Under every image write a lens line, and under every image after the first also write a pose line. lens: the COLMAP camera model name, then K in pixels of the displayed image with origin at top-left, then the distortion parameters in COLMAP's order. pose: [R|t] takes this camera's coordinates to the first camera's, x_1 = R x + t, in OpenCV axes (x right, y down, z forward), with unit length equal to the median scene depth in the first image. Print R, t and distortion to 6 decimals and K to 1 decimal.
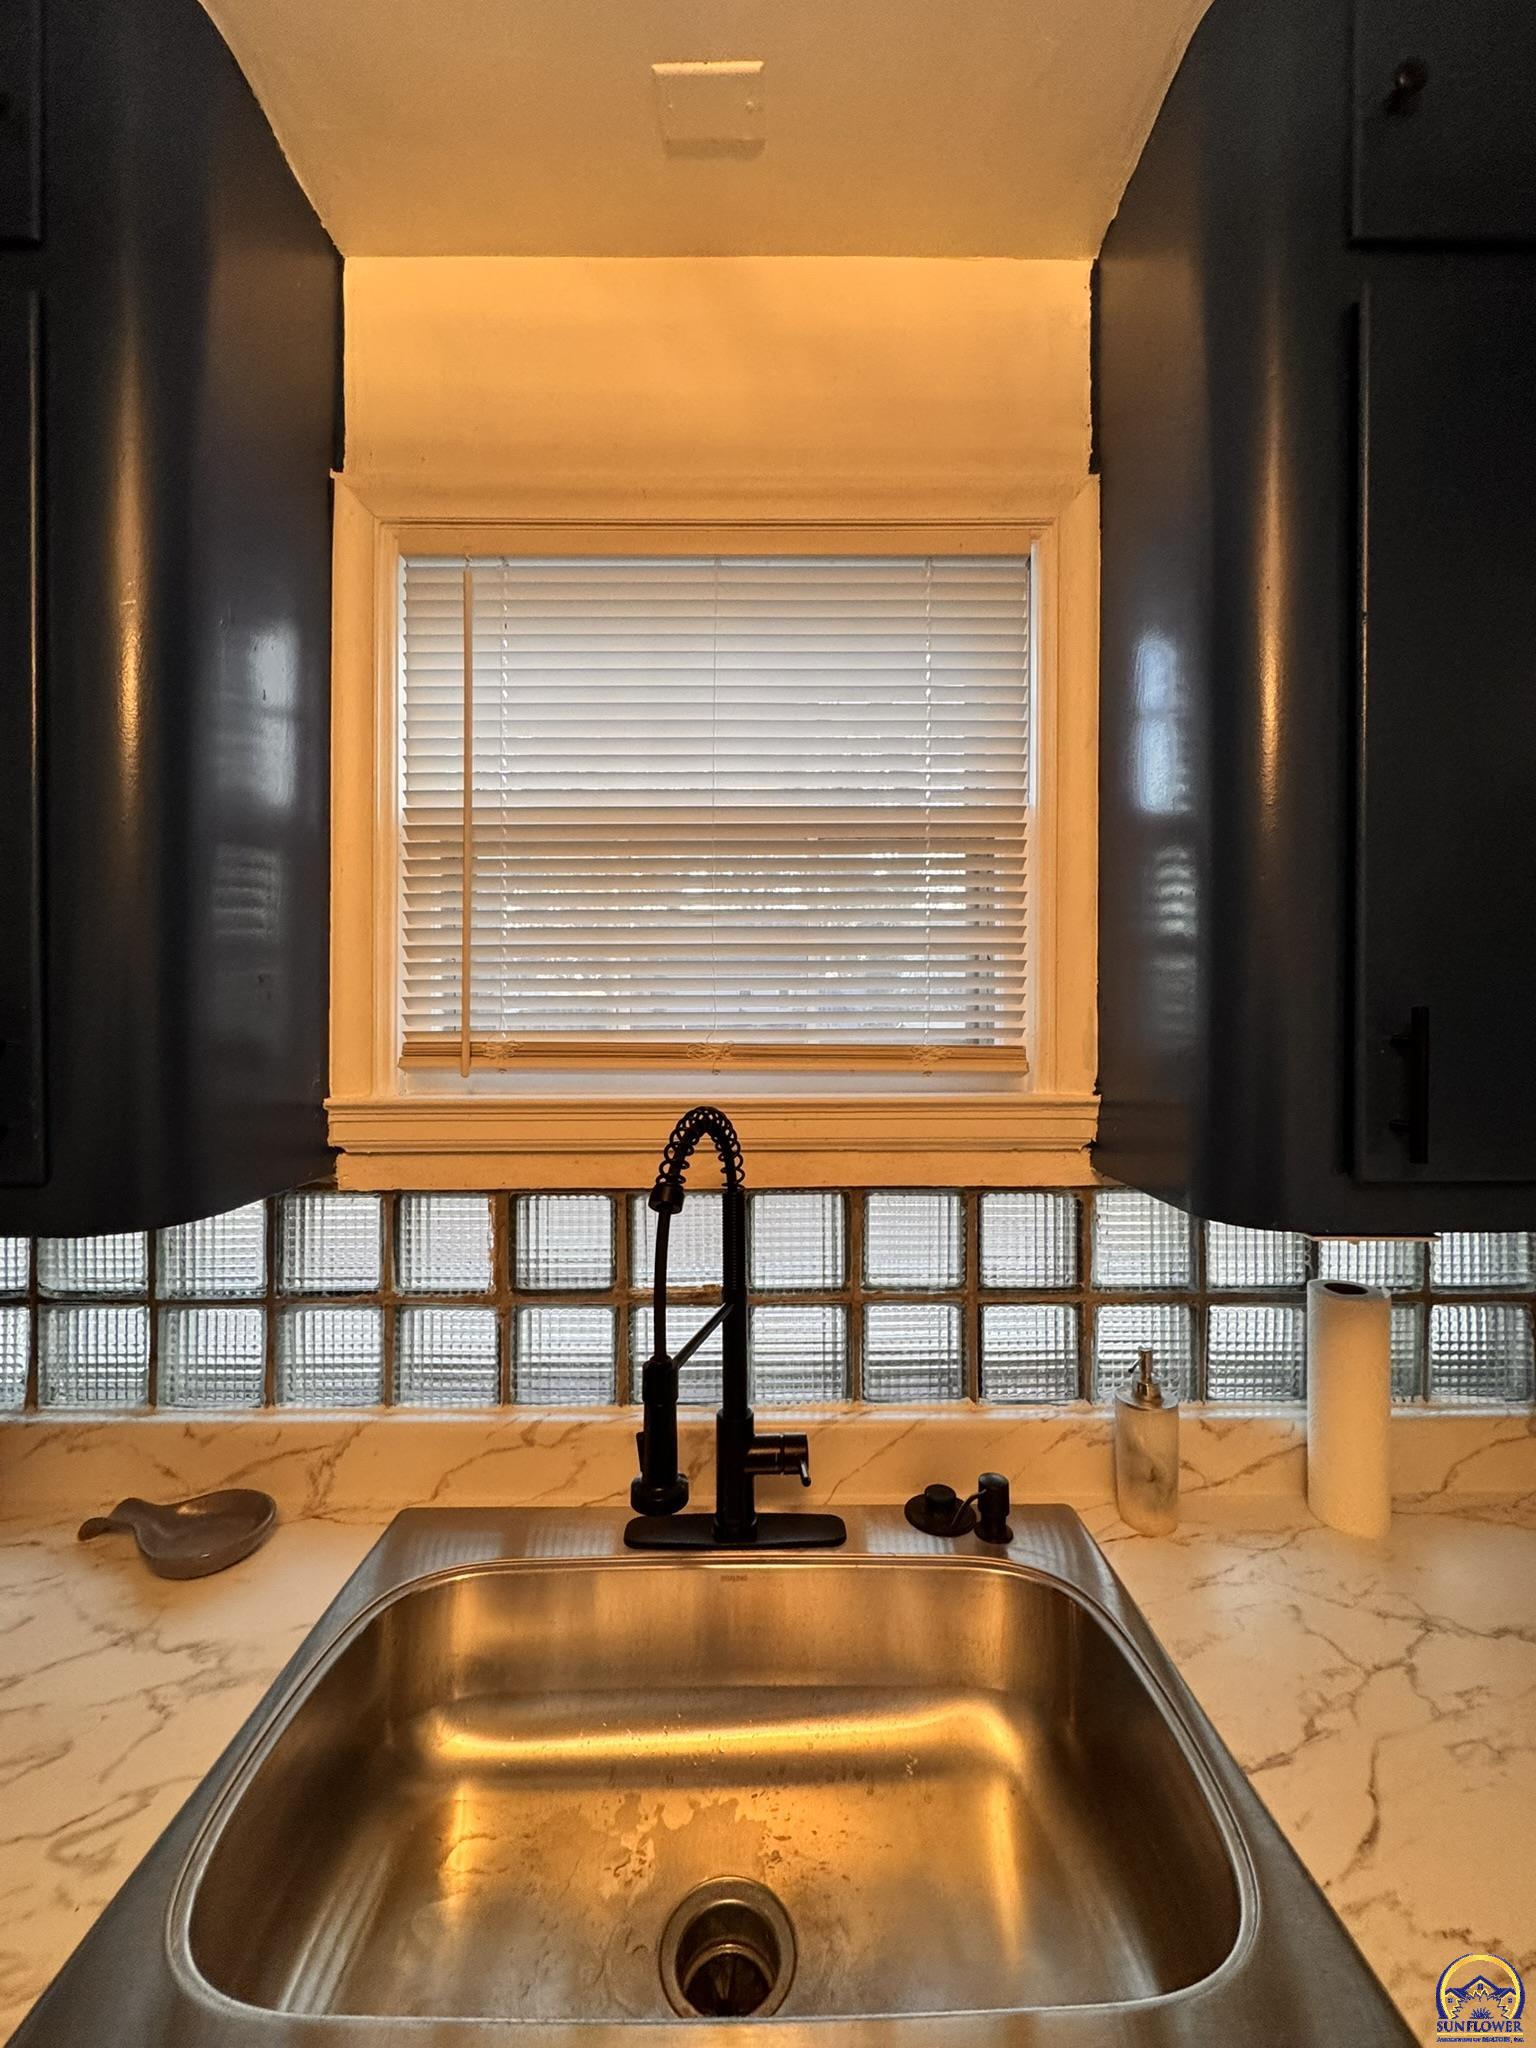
lens RADIAL K [[823.7, 0, 771.6], [0, 823.7, 1020.0], [0, 0, 1]] dist [-0.001897, -0.000137]
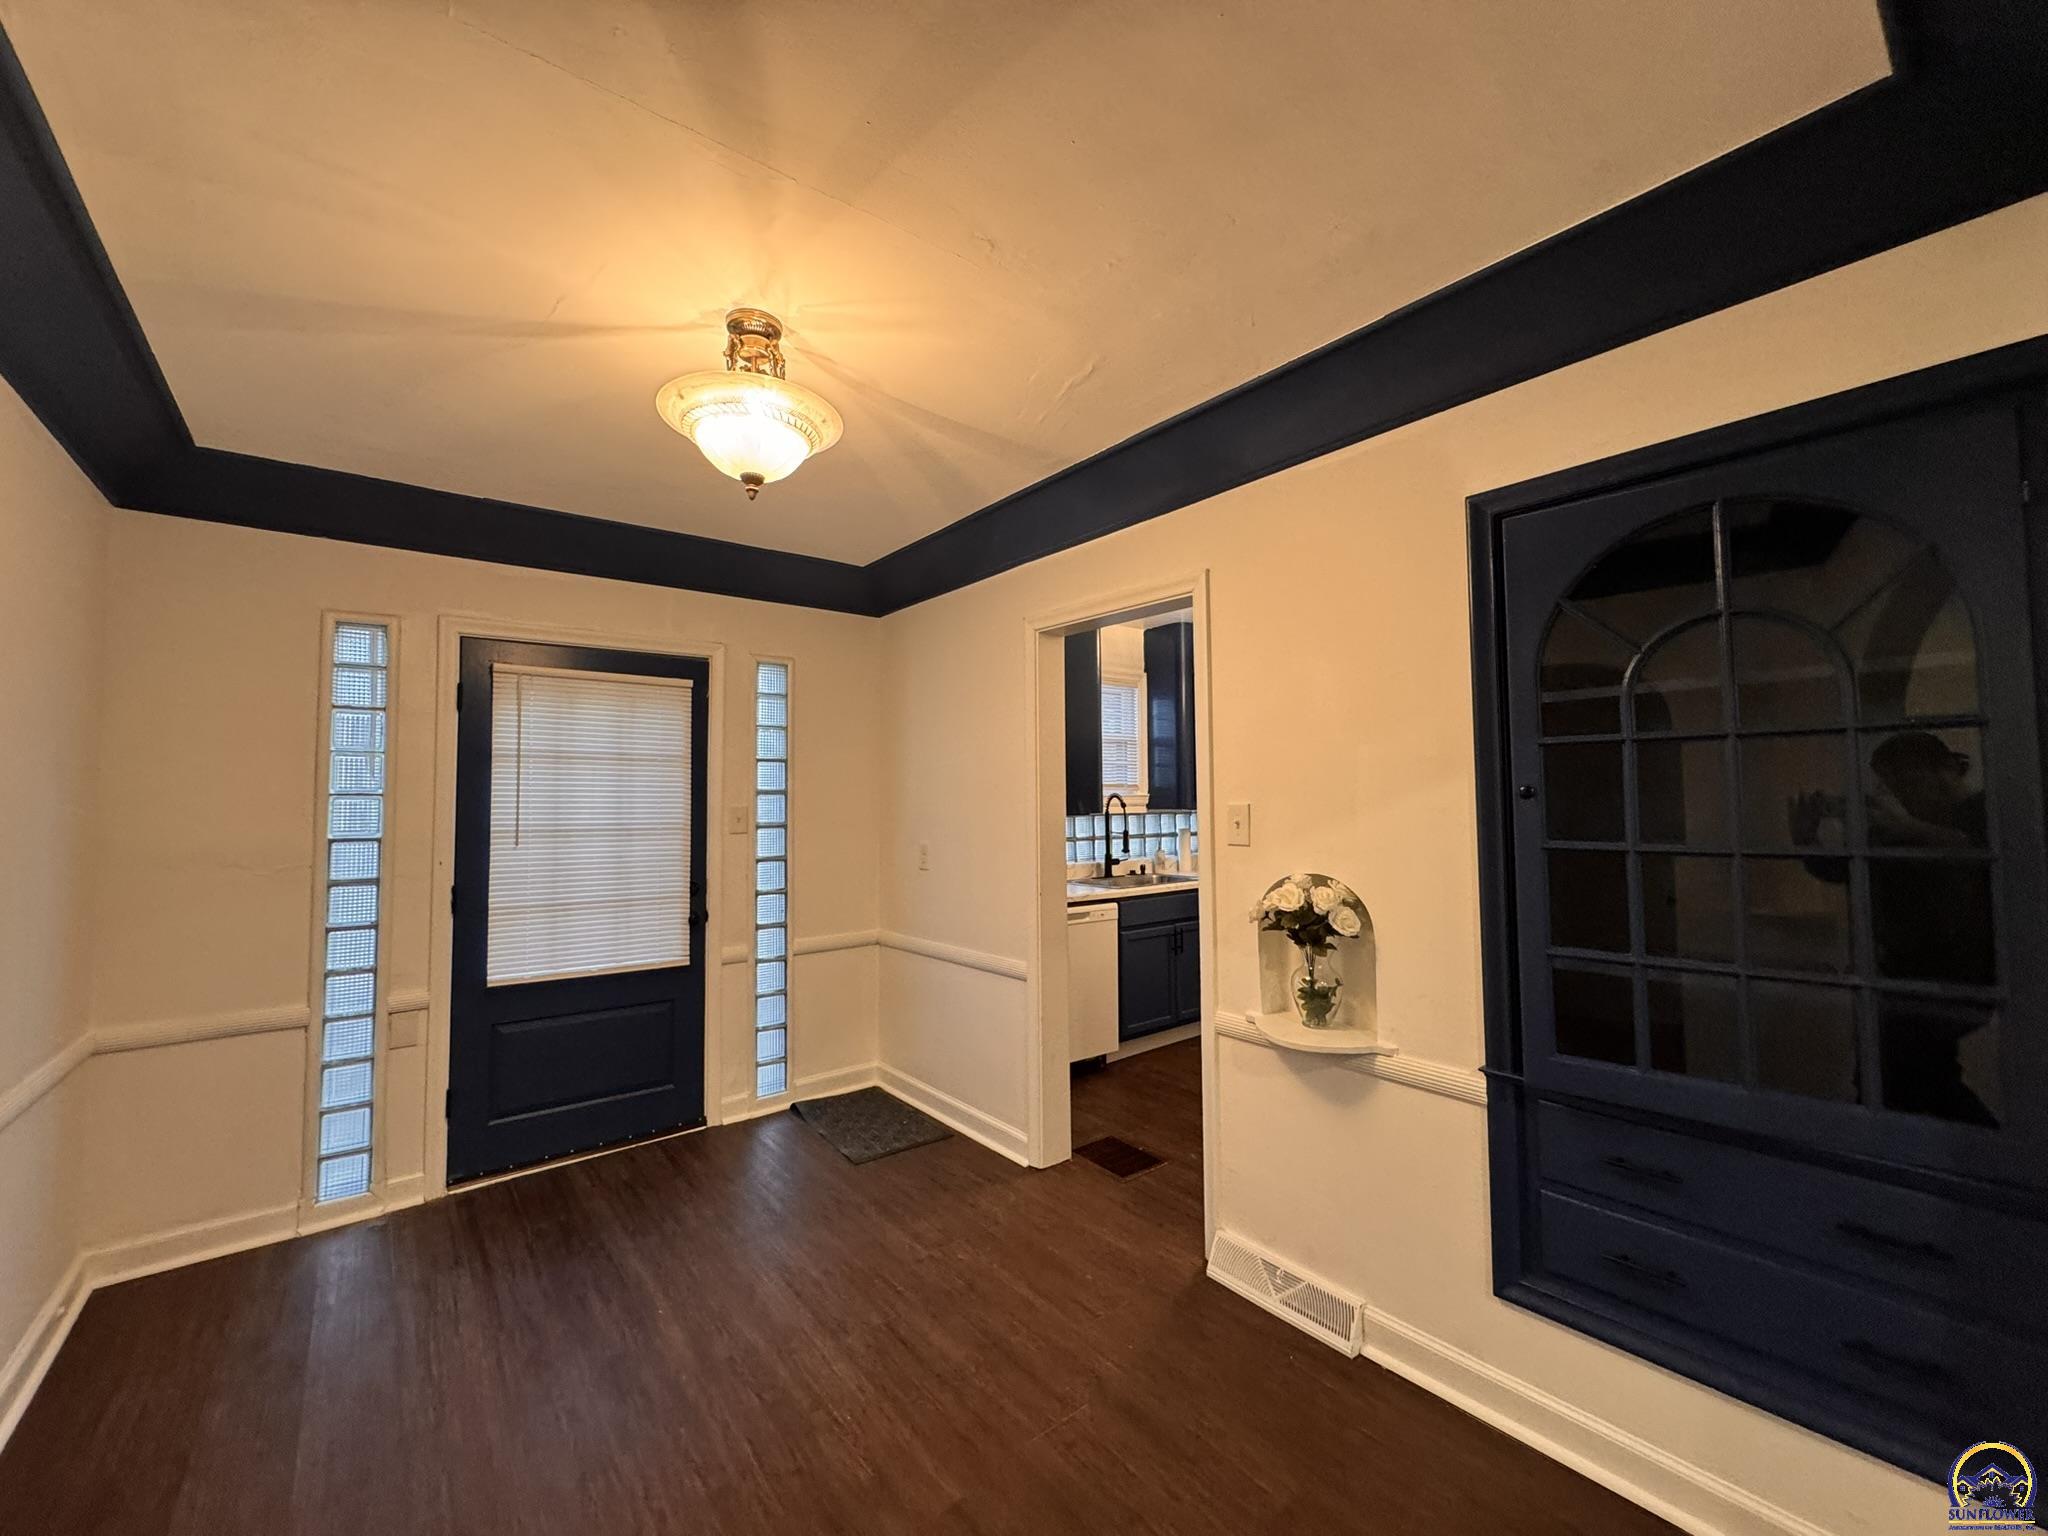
lens RADIAL K [[823.7, 0, 1028.1], [0, 823.7, 762.6], [0, 0, 1]] dist [-0.001897, -0.000137]
pose [[0.786558, 0.016515, 0.617295, -3.345553], [0.015598, 0.998792, -0.046597, 0.122587], [-0.617319, 0.046280, 0.785350, -2.556358]]
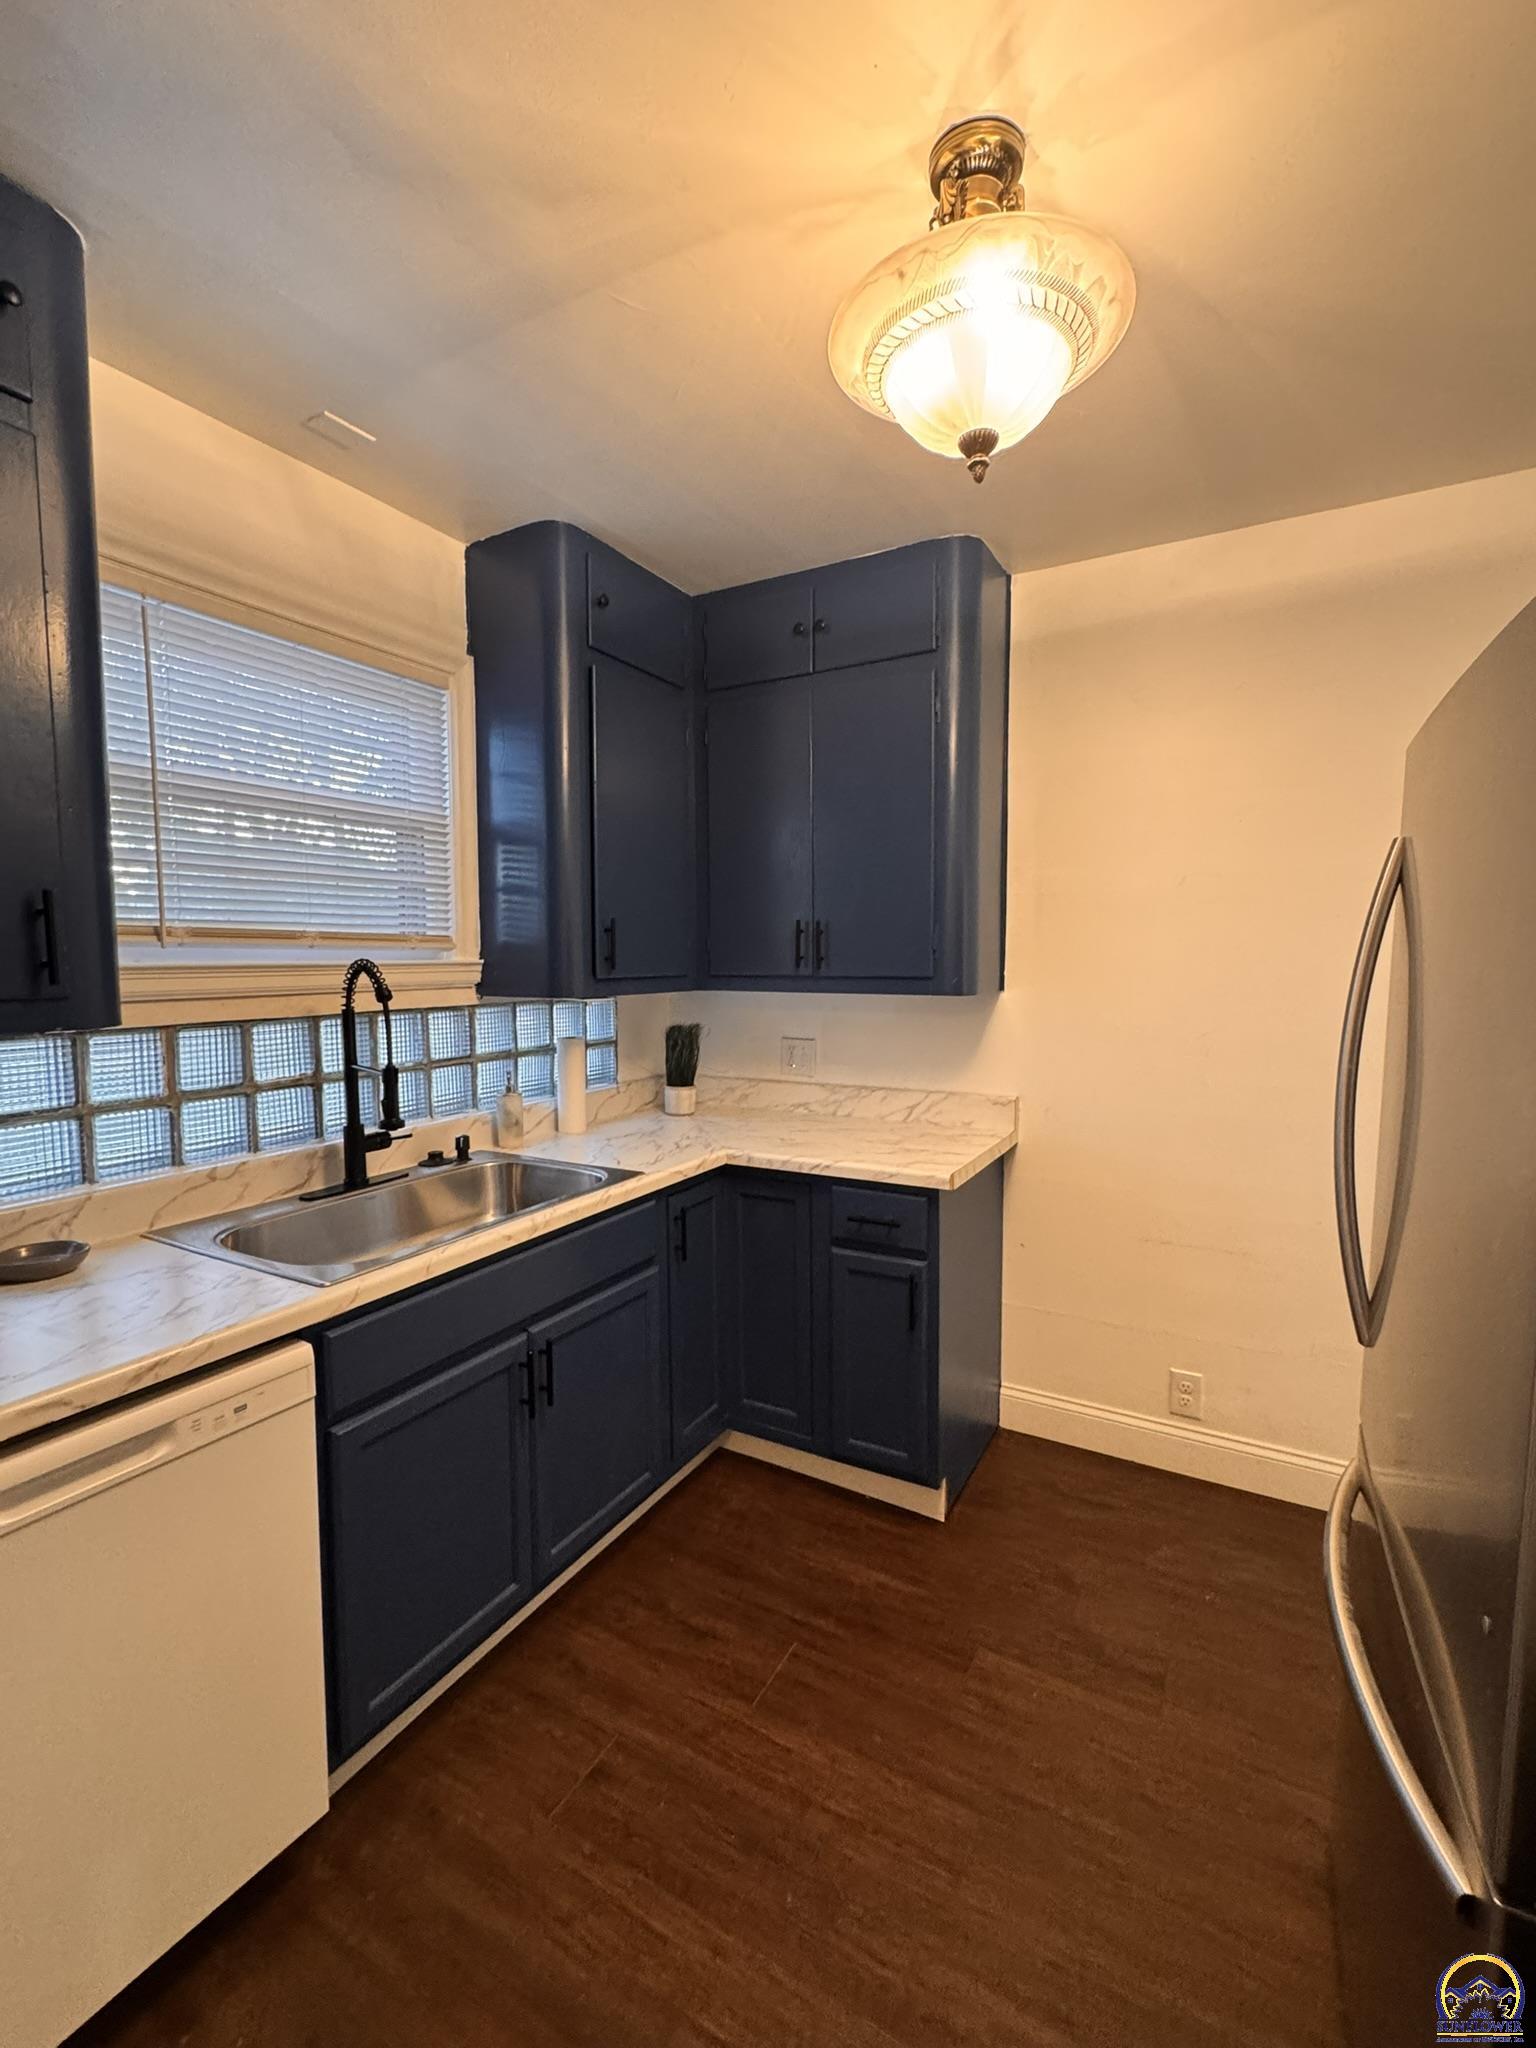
lens RADIAL K [[872.5, 0, 773.2], [0, 872.5, 1021.5], [0, 0, 1]] dist [0.002916, 0.000141]
pose [[0.496216, -0.069628, 0.865402, -1.175237], [0.006766, 0.997059, 0.076341, 0.083739], [-0.868173, -0.032026, 0.495228, -0.759144]]
